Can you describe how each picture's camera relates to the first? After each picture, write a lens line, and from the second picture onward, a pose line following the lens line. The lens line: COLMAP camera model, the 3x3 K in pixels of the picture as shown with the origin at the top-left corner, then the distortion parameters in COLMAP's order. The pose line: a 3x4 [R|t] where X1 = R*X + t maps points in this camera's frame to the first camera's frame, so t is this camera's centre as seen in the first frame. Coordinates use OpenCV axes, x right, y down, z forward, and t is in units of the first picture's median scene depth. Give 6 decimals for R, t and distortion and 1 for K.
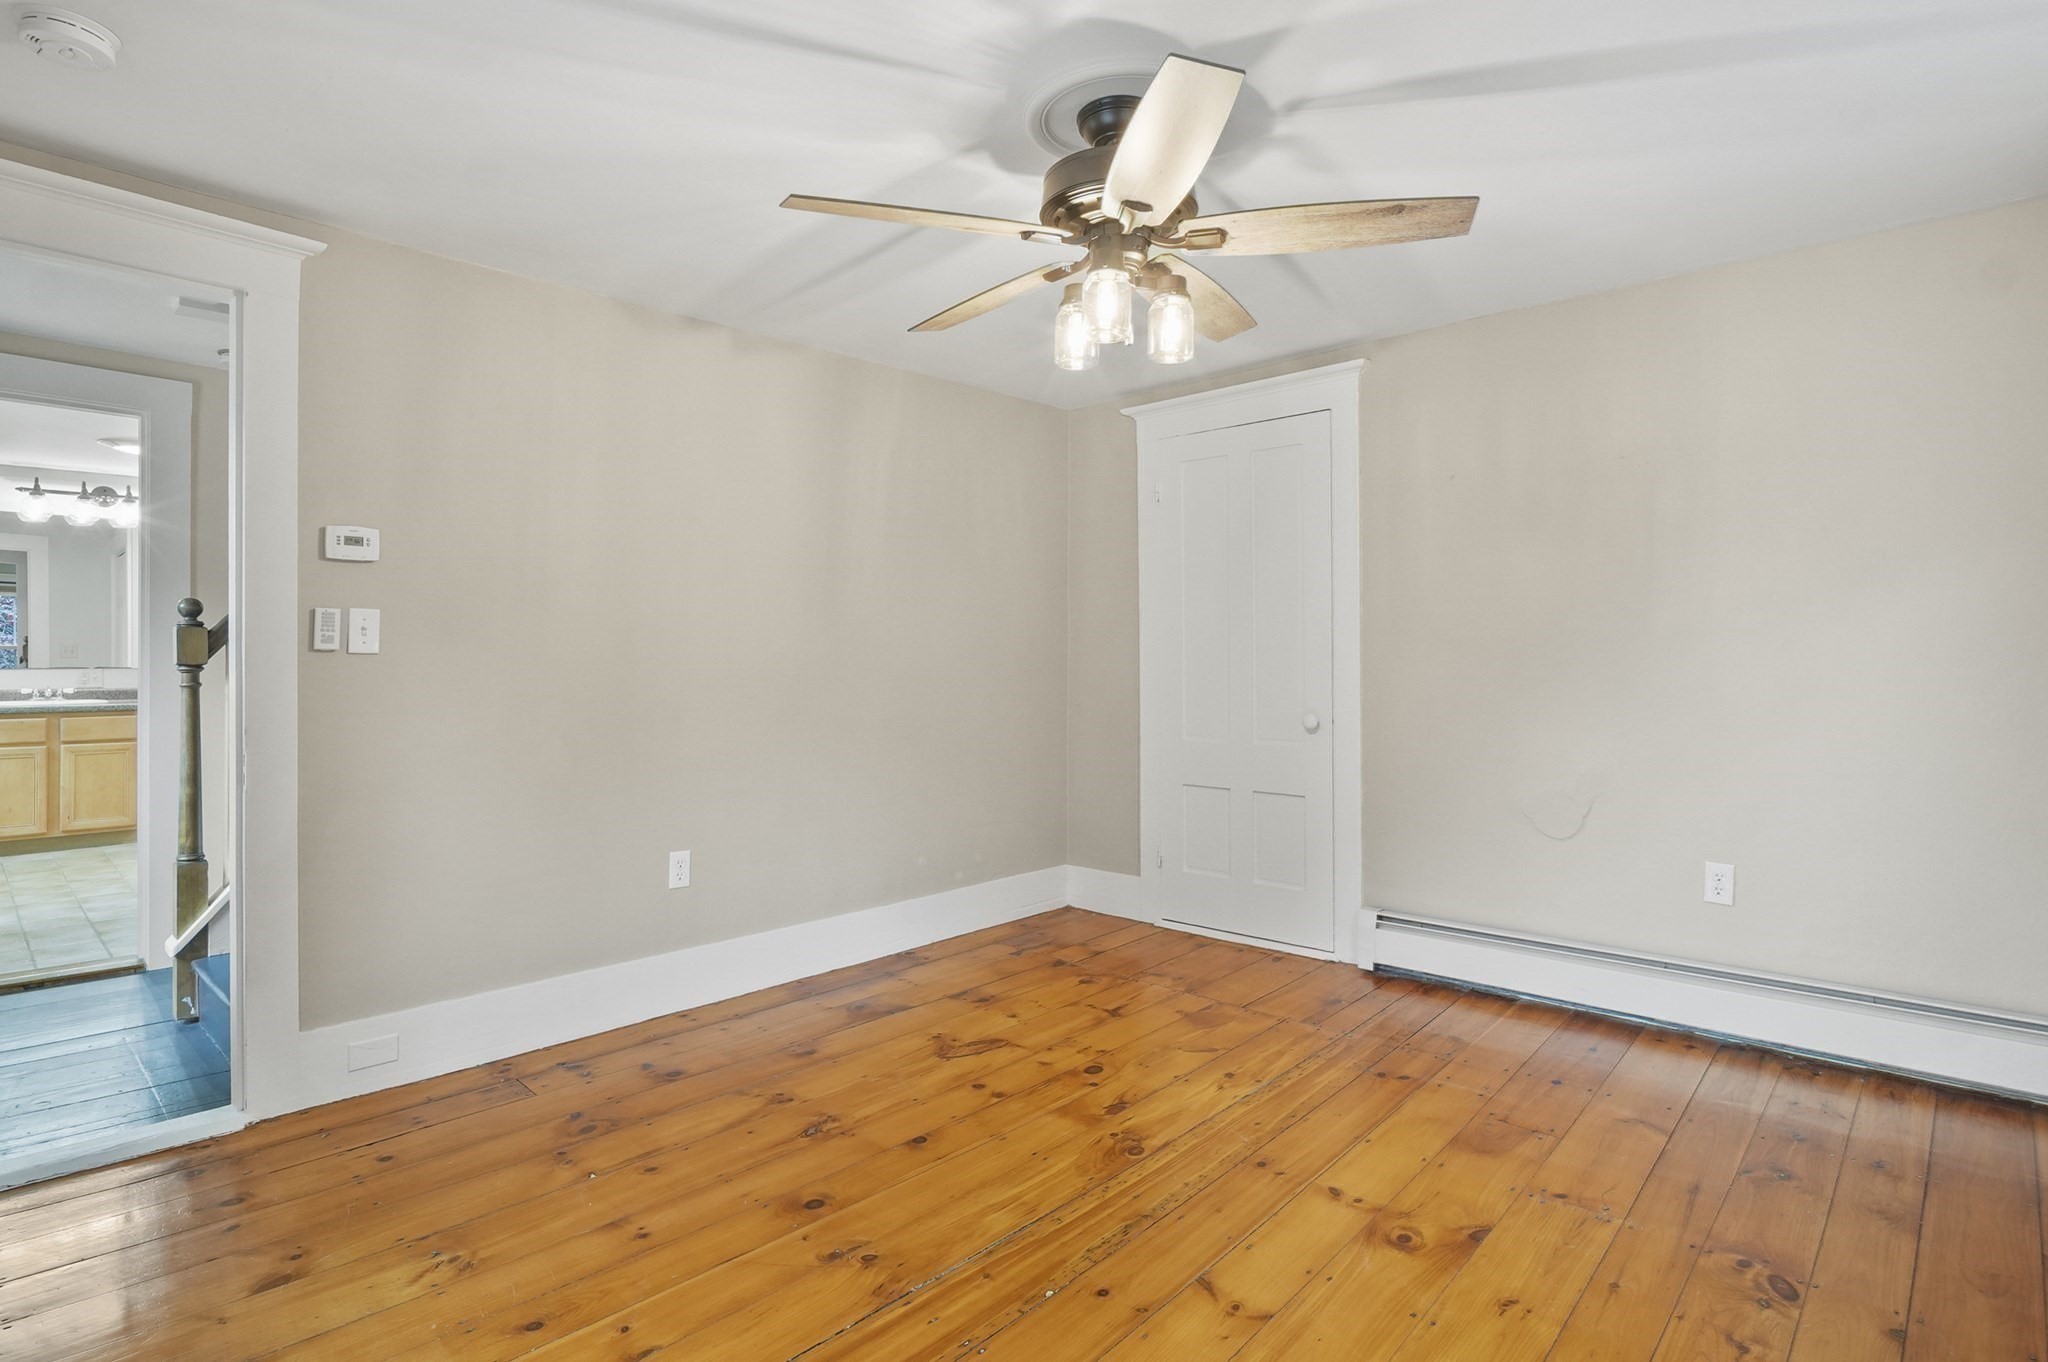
lens RADIAL K [[1039.2, 0, 1012.3], [0, 1039.2, 667.0], [0, 0, 1]] dist [-0.015997, 0.007468]
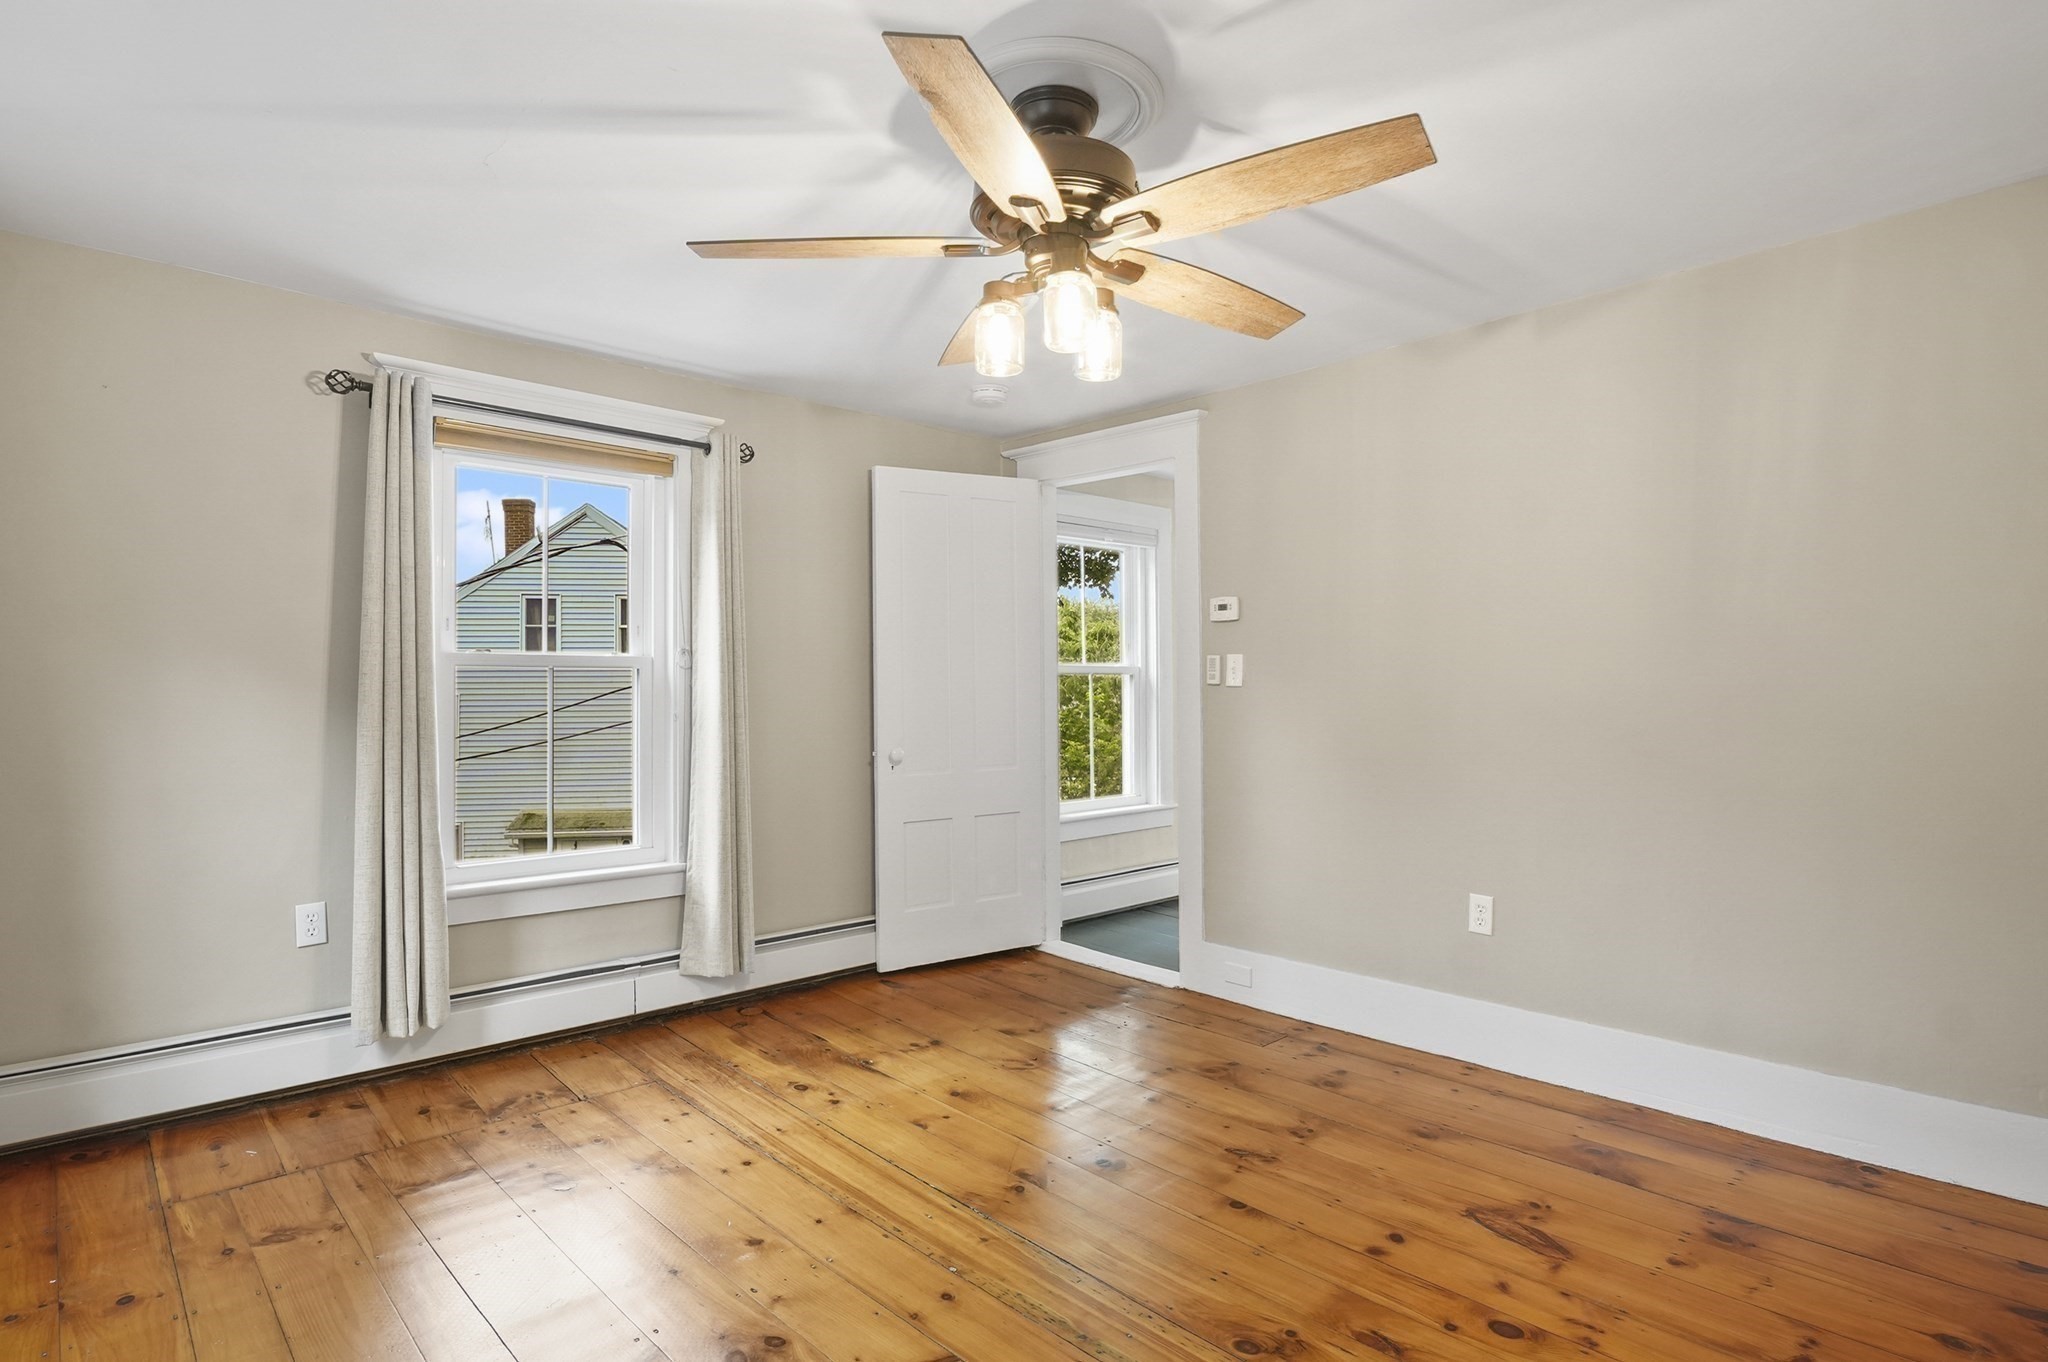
lens RADIAL K [[1039.2, 0, 1012.8], [0, 1039.2, 682.5], [0, 0, 1]] dist [-0.015997, 0.007468]
pose [[-0.055101, -0.001815, -0.998479, 0.775987], [-0.000636, 0.999998, -0.001783, -0.015367], [0.998481, 0.000537, -0.055102, 0.762875]]
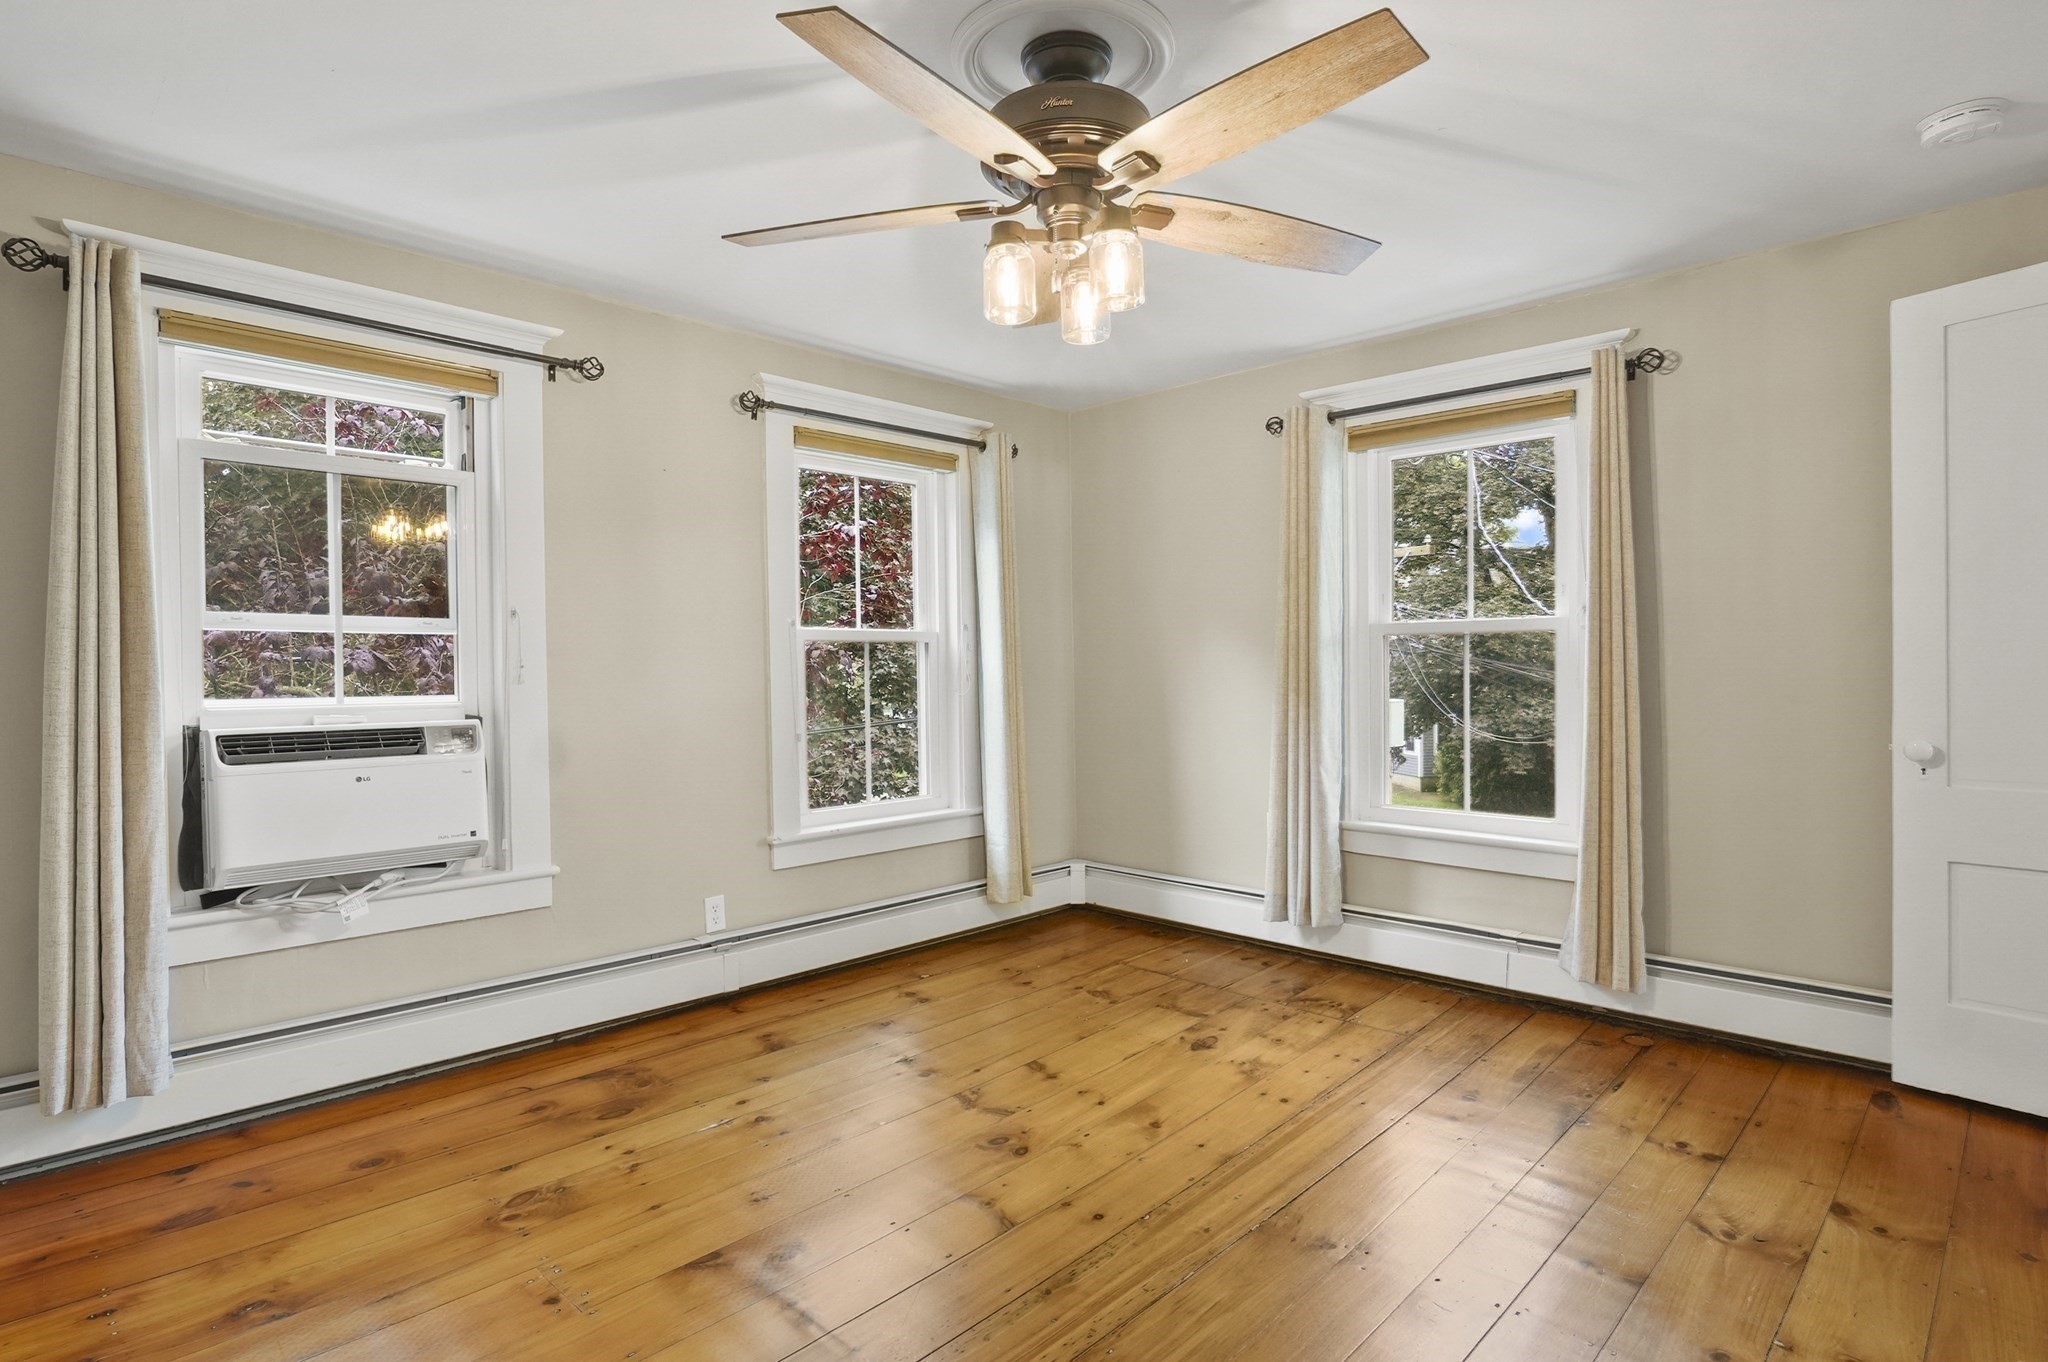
lens RADIAL K [[1039.2, 0, 1028.2], [0, 1039.2, 688.6], [0, 0, 1]] dist [-0.015997, 0.007468]
pose [[-0.999894, 0.013314, -0.005835, 0.110800], [0.013187, 0.999685, 0.021368, -0.000231], [0.006117, 0.021289, -0.999755, 1.439548]]
